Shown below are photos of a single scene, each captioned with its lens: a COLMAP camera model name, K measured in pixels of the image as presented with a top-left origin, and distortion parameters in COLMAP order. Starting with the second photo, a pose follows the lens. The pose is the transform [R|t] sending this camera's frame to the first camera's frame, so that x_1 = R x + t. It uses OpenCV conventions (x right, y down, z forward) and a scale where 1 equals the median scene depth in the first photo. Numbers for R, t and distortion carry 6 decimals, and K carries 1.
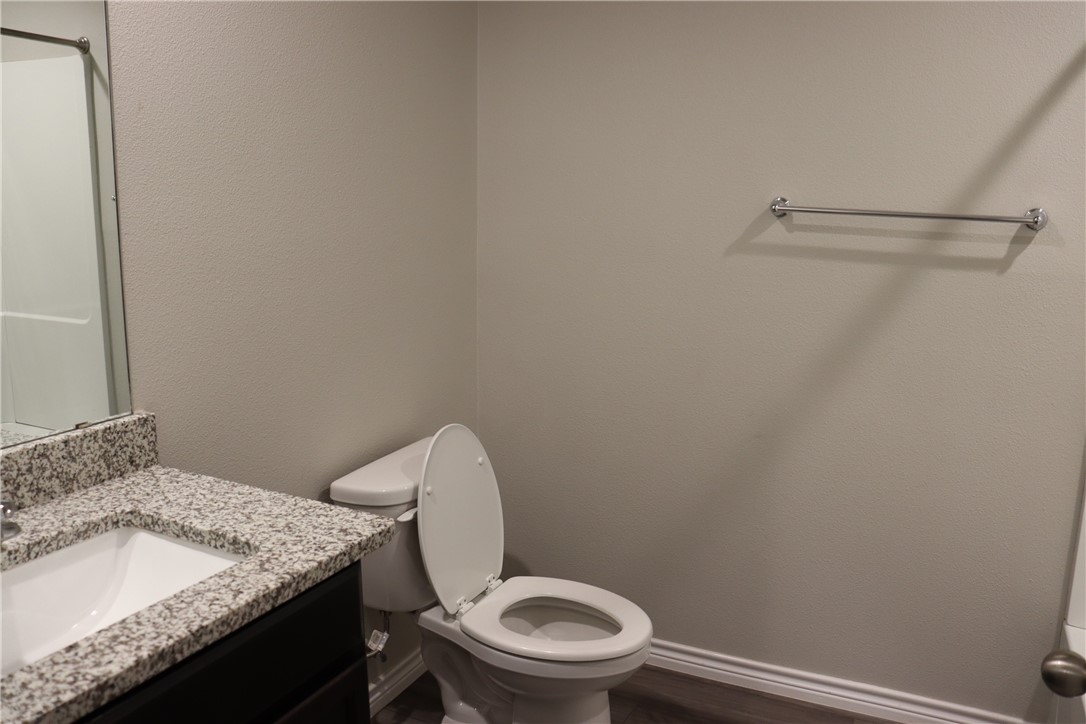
lens RADIAL K [[892.8, 0, 547.9], [0, 892.8, 363.3], [0, 0, 1]] dist [-0.161312, 0.122662]
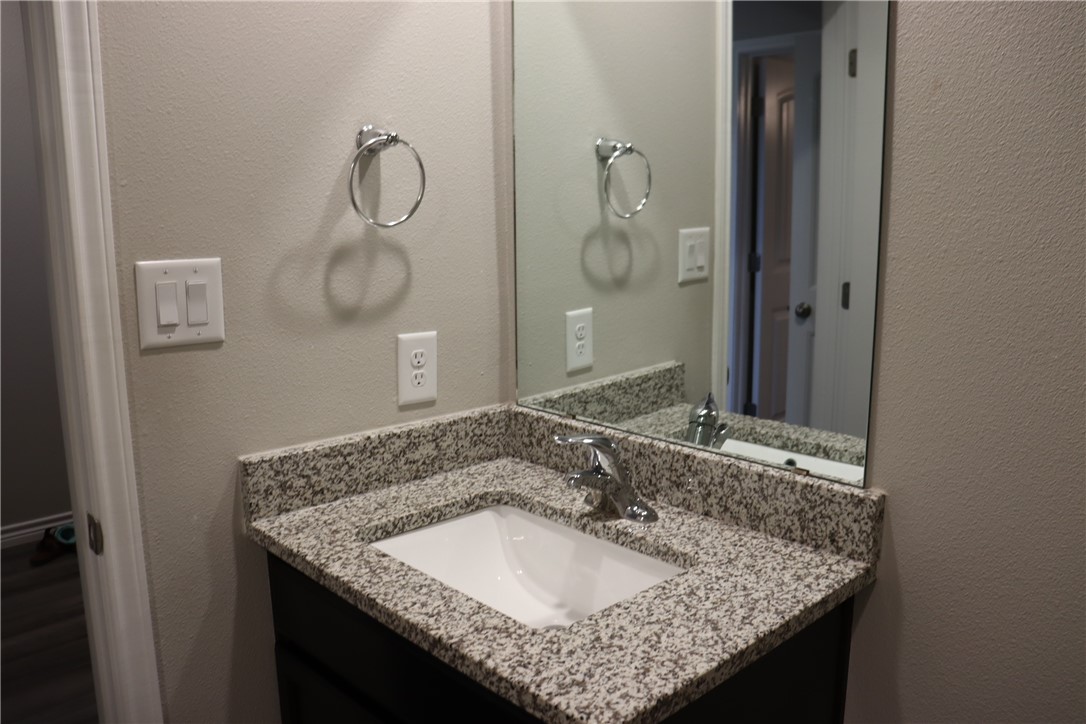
lens RADIAL K [[892.8, 0, 546.8], [0, 892.8, 362.3], [0, 0, 1]] dist [-0.161312, 0.122662]
pose [[-0.360472, 0.164110, -0.918220, 0.361708], [-0.171968, 0.955834, 0.238343, -0.209721], [0.916781, 0.243821, -0.316330, 1.075660]]
